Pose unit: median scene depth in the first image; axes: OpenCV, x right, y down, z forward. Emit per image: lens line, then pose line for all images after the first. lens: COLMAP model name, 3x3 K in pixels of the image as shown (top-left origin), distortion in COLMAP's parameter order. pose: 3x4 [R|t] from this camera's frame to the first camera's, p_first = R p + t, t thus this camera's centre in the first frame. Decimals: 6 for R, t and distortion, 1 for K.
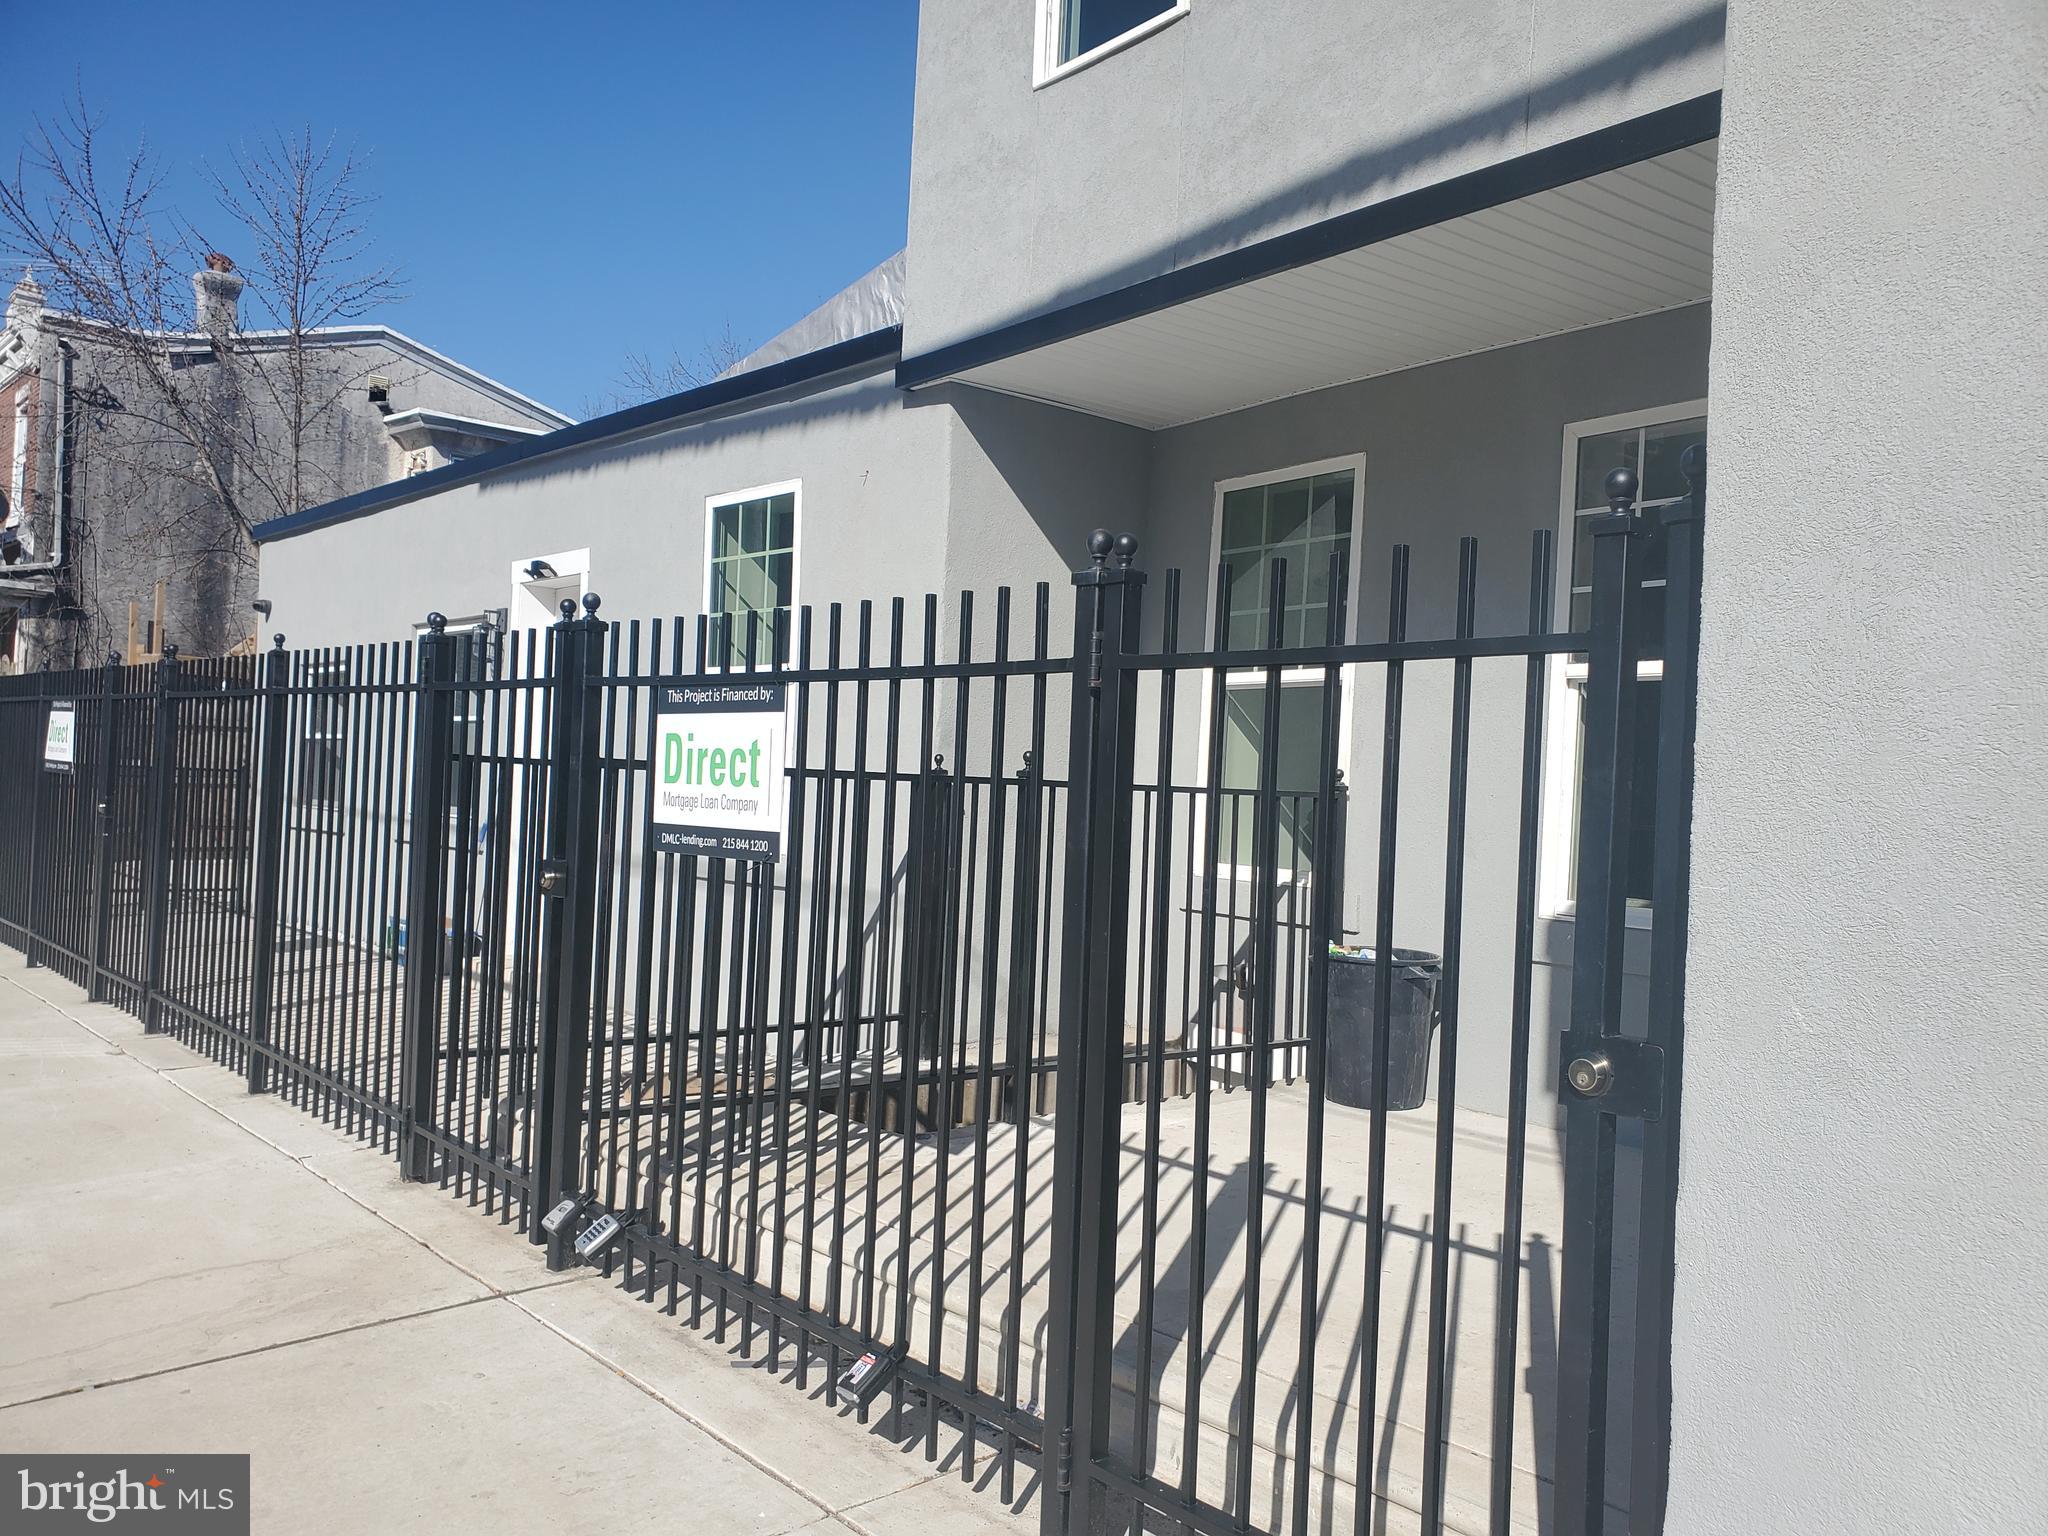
lens RADIAL K [[1598.8, 0, 1023.6], [0, 1598.8, 770.7], [0, 0, 1]] dist [0.037689, -0.014194]
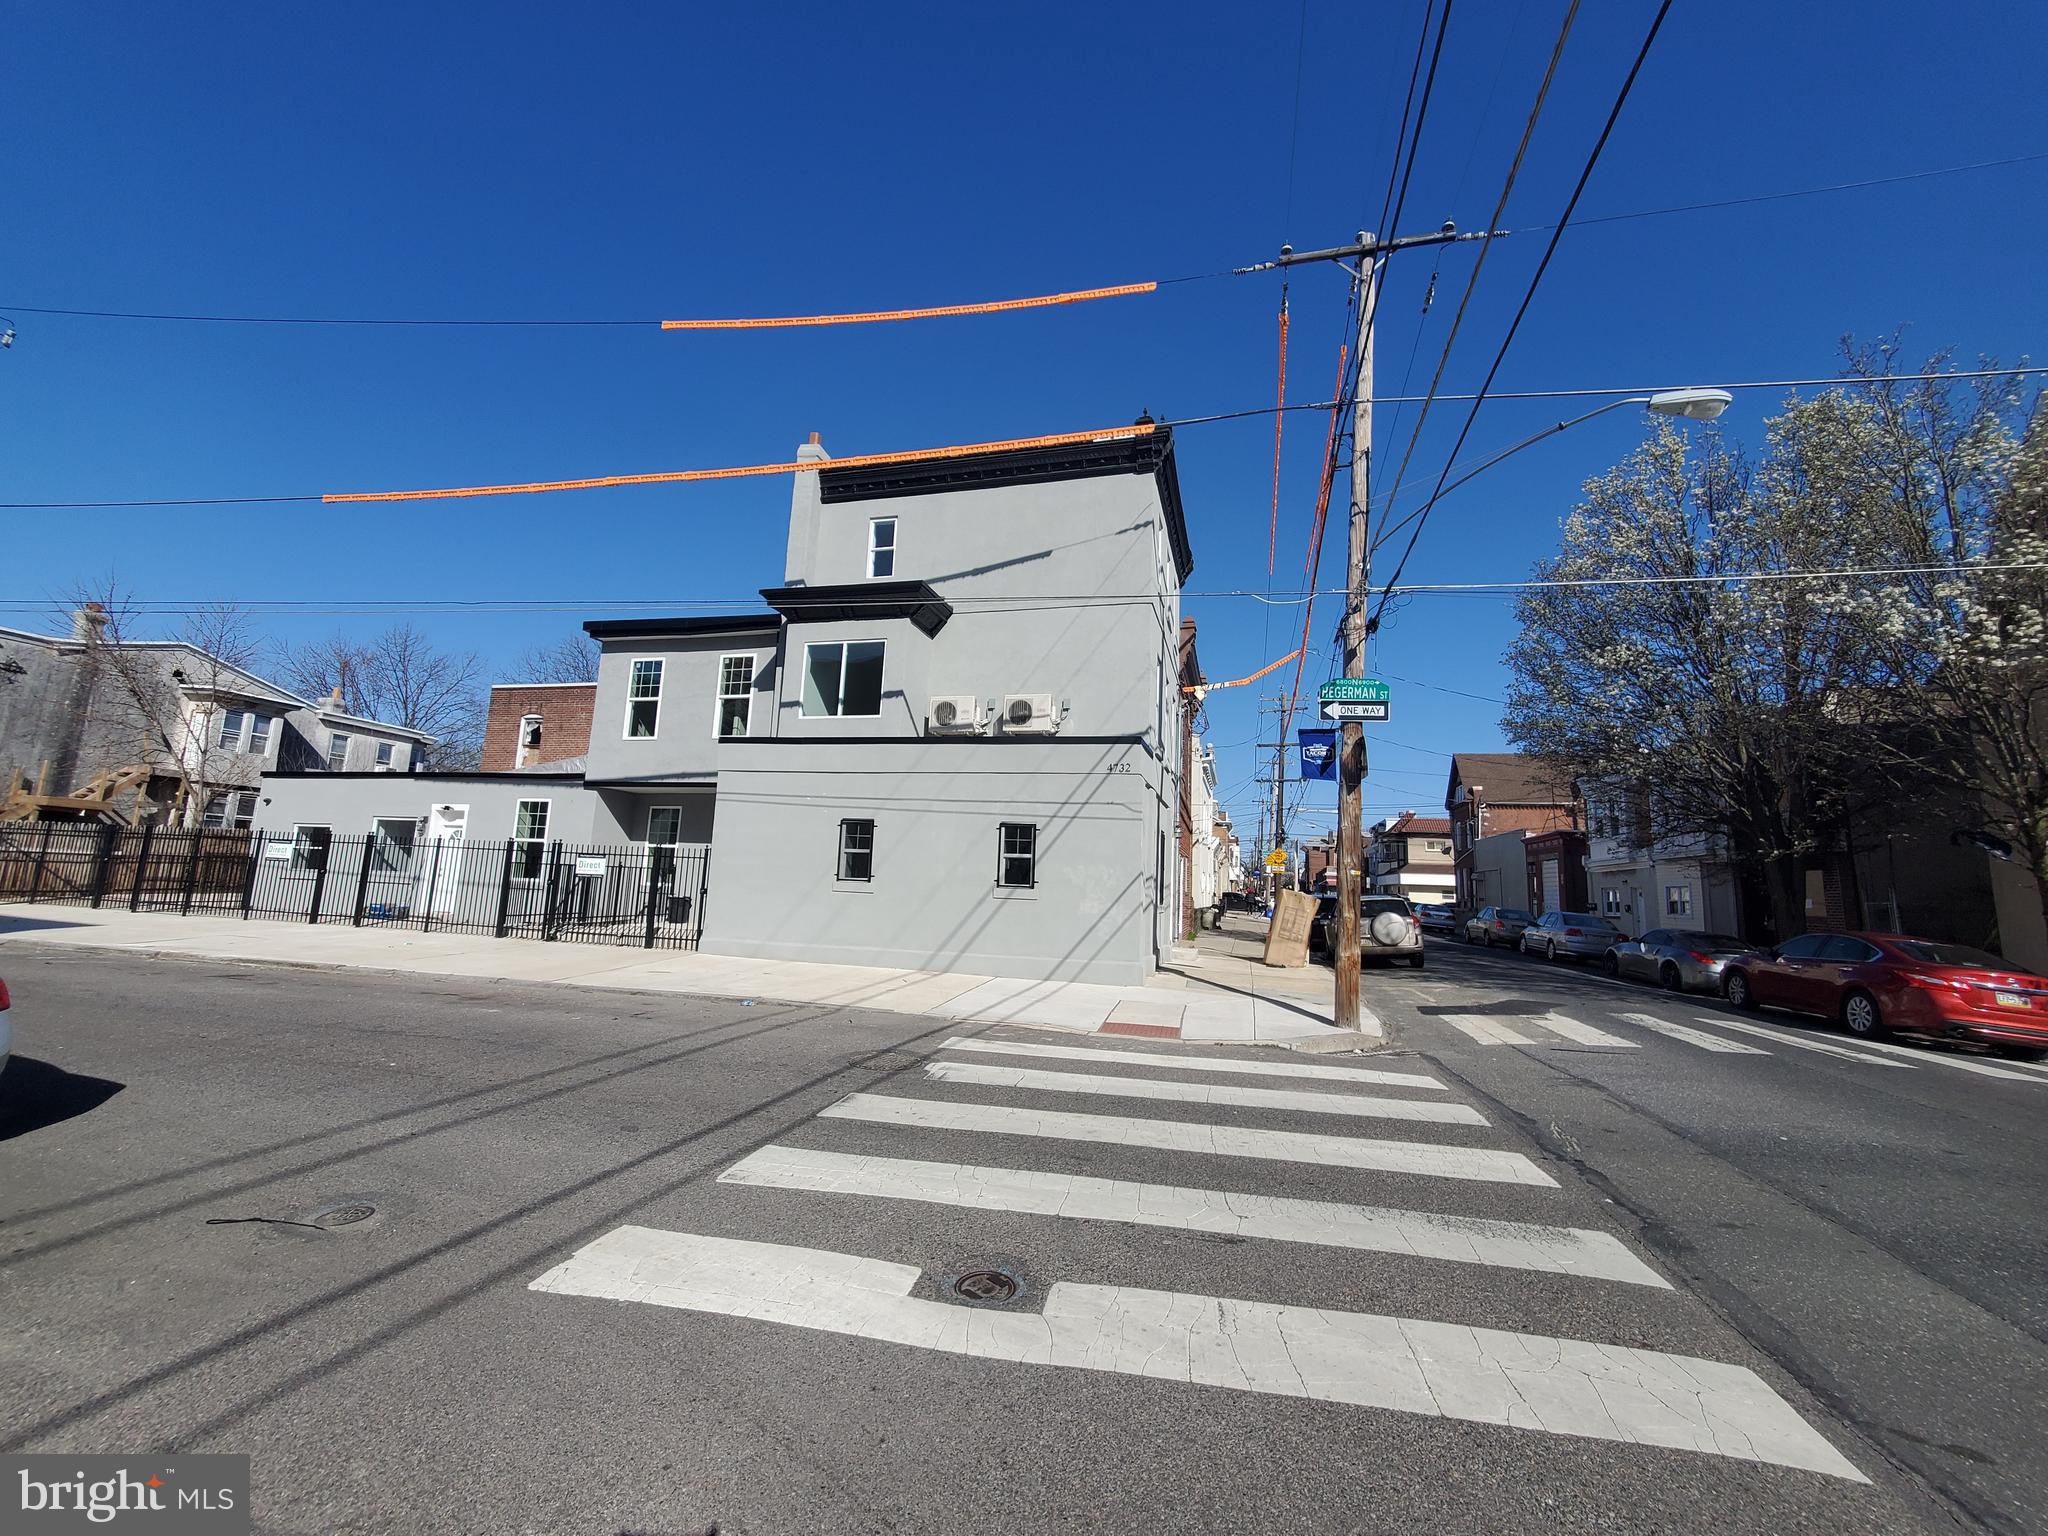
lens RADIAL K [[815.4, 0, 1020.0], [0, 815.4, 763.5], [0, 0, 1]] dist [0.013008, -0.001754]
pose [[0.815821, 0.078907, 0.572897, -0.442204], [-0.013817, 0.993024, -0.117098, -0.031283], [-0.578140, 0.087615, 0.811220, -1.882364]]
